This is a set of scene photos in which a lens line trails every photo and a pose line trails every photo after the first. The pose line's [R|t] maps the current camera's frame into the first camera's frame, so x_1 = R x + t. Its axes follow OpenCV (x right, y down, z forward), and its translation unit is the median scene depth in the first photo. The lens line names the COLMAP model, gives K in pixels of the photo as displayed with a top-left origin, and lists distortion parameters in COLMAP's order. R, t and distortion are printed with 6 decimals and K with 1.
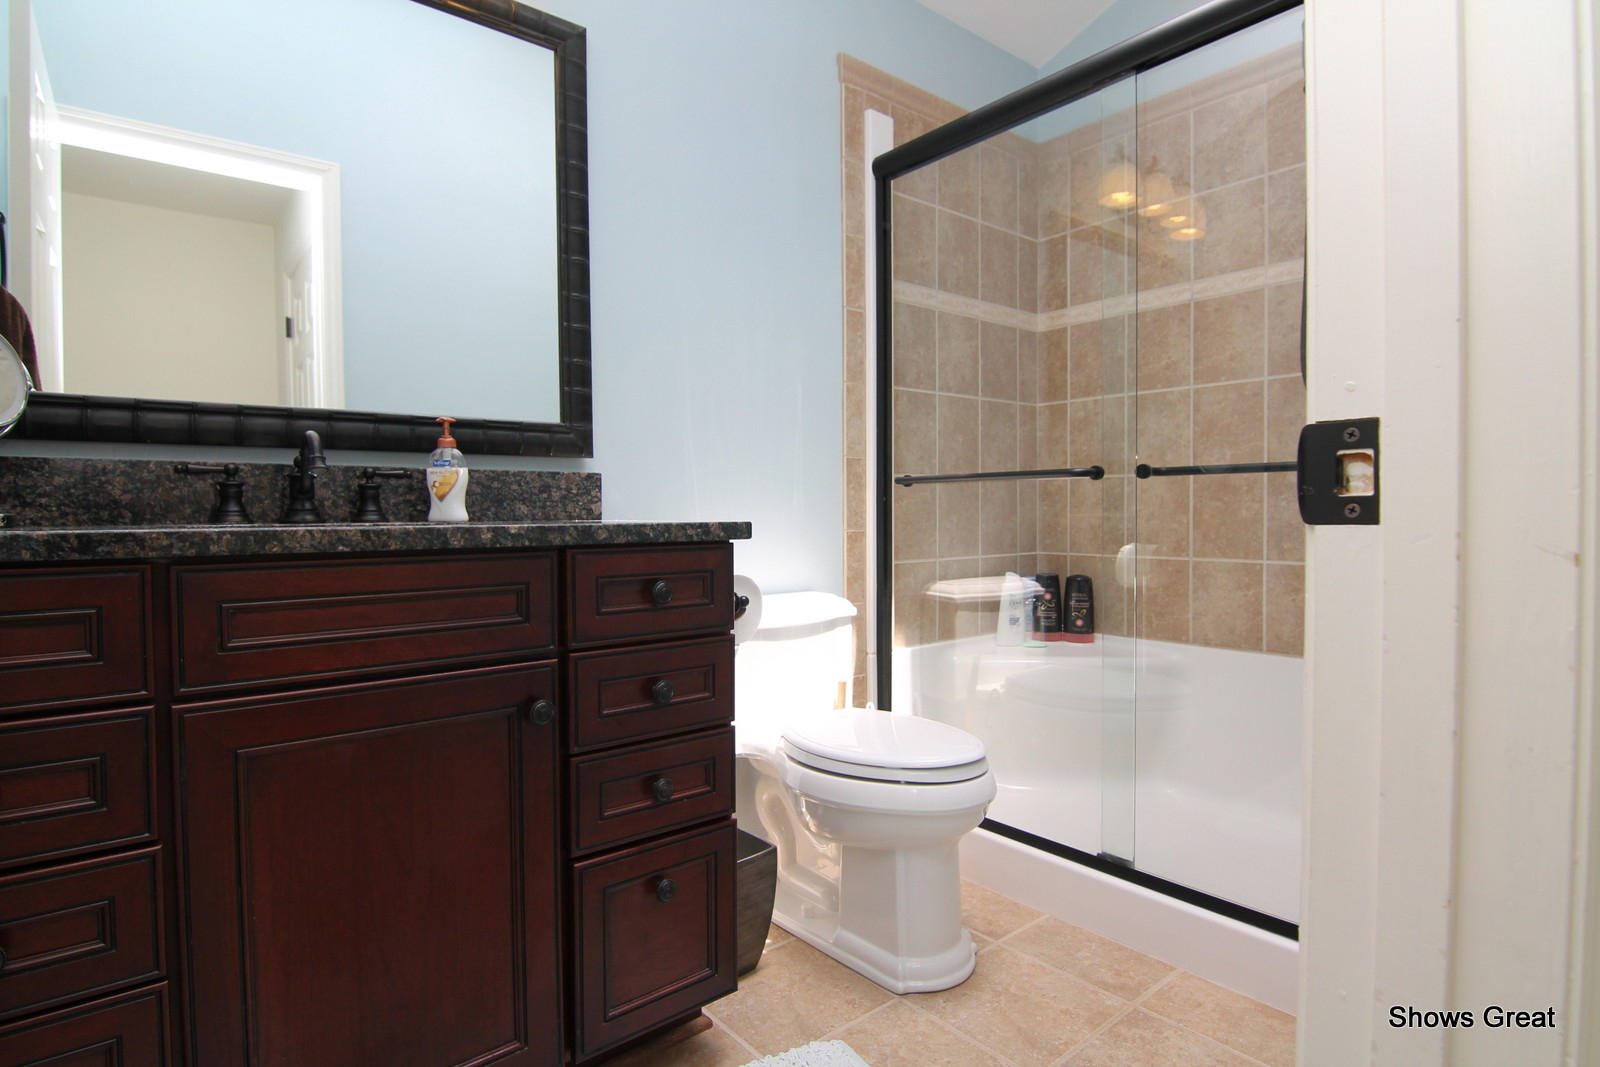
lens RADIAL K [[824.4, 0, 796.5], [0, 824.4, 522.7], [0, 0, 1]] dist [-0.005394, -0.010472]
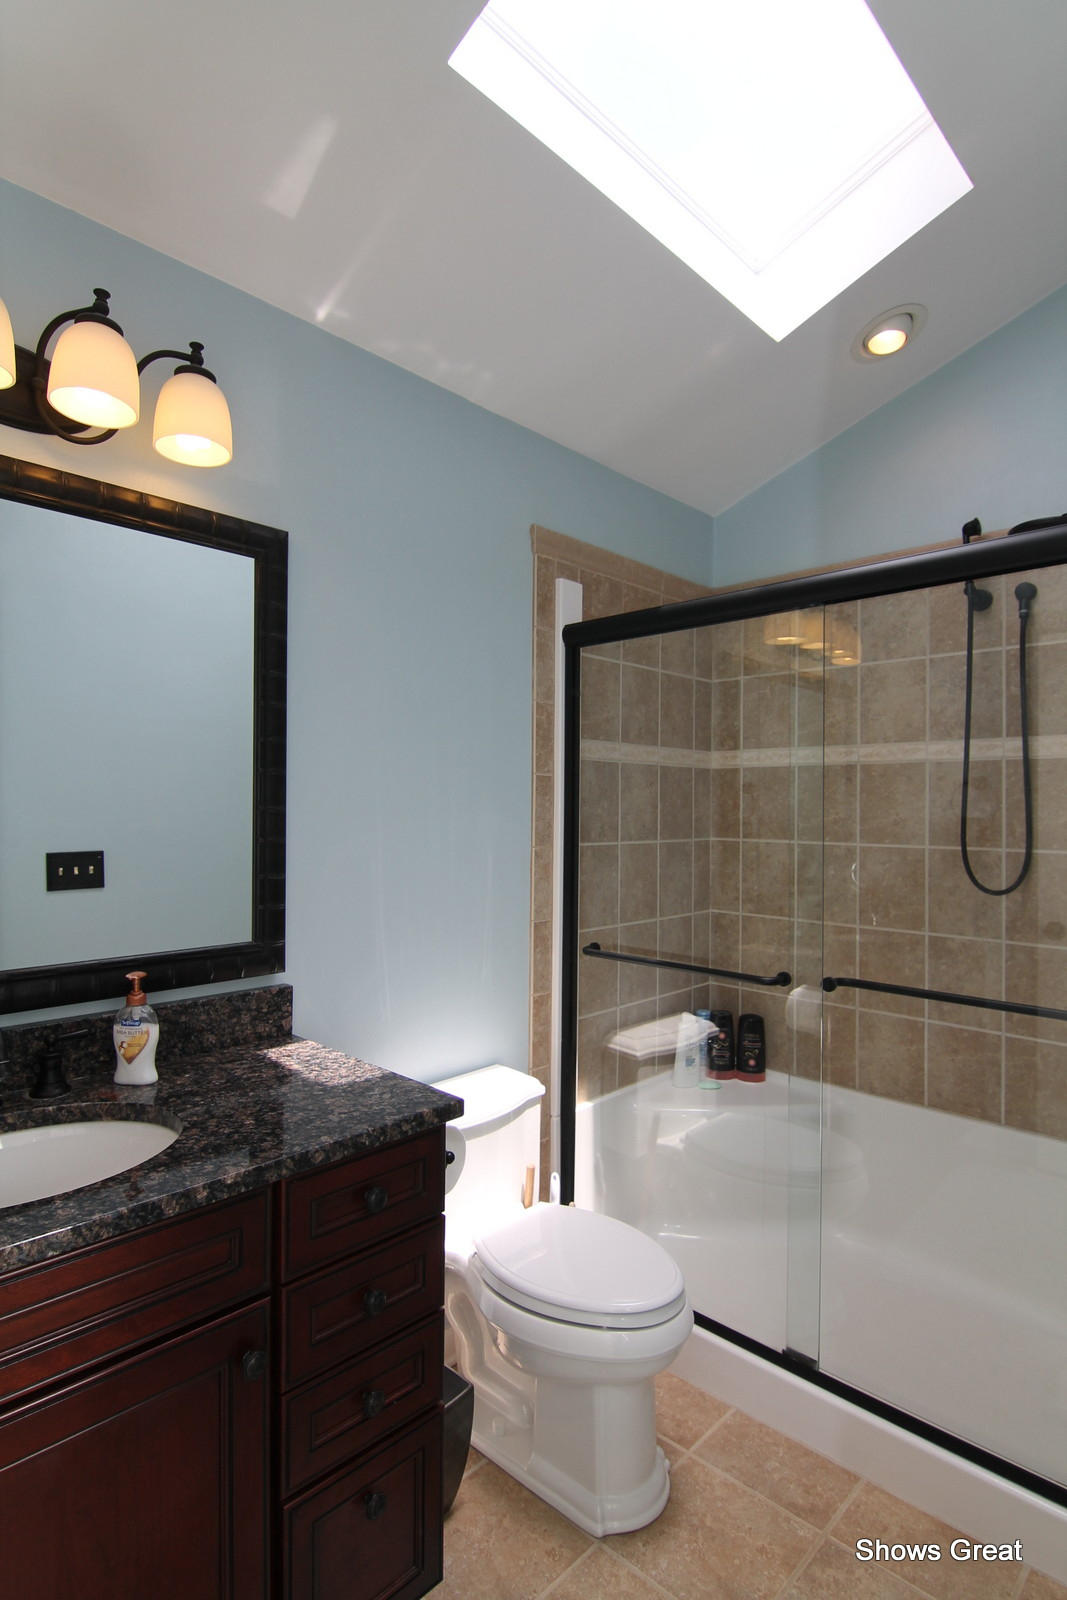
lens RADIAL K [[824.4, 0, 537.9], [0, 824.4, 789.8], [0, 0, 1]] dist [-0.005394, -0.010472]
pose [[0.993066, 0.016483, 0.116401, -0.060115], [-0.012362, 0.999274, -0.036036, -0.229357], [-0.116911, 0.034348, 0.992548, 0.000057]]
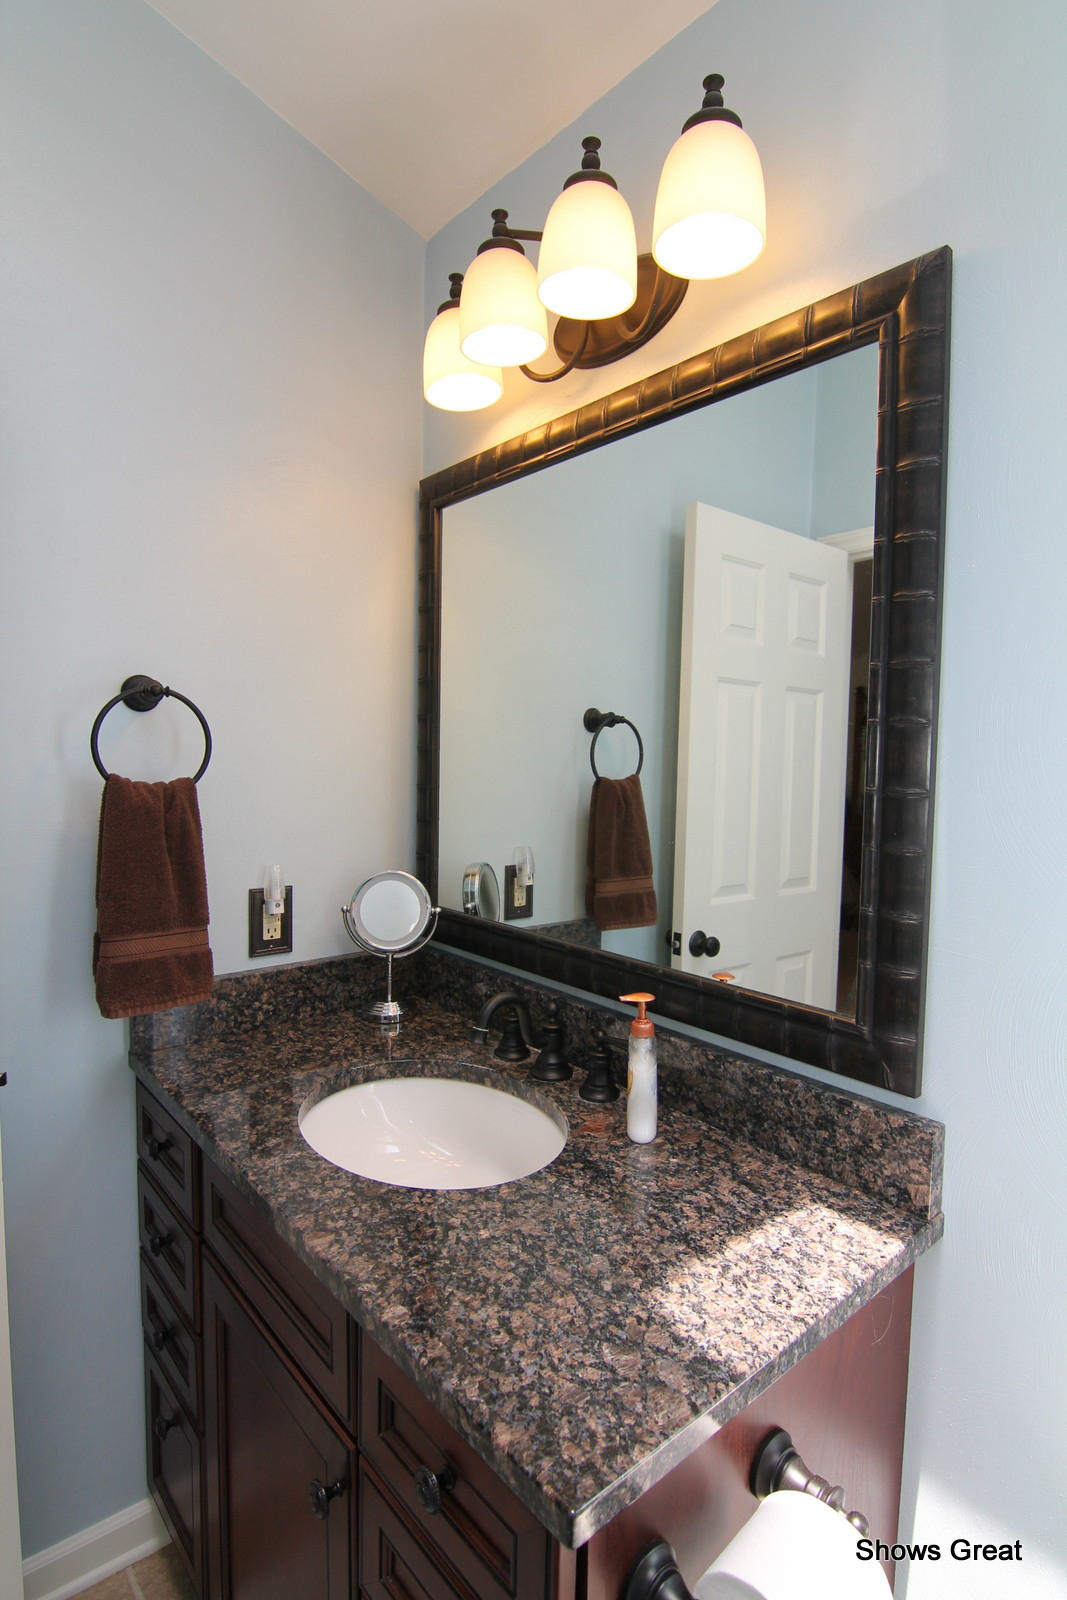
lens RADIAL K [[824.4, 0, 533.2], [0, 824.4, 790.6], [0, 0, 1]] dist [-0.005394, -0.010472]
pose [[0.021235, 0.058831, -0.998042, 0.220559], [-0.026521, 0.997949, 0.058261, -0.259422], [0.999423, 0.025232, 0.022752, 0.655262]]
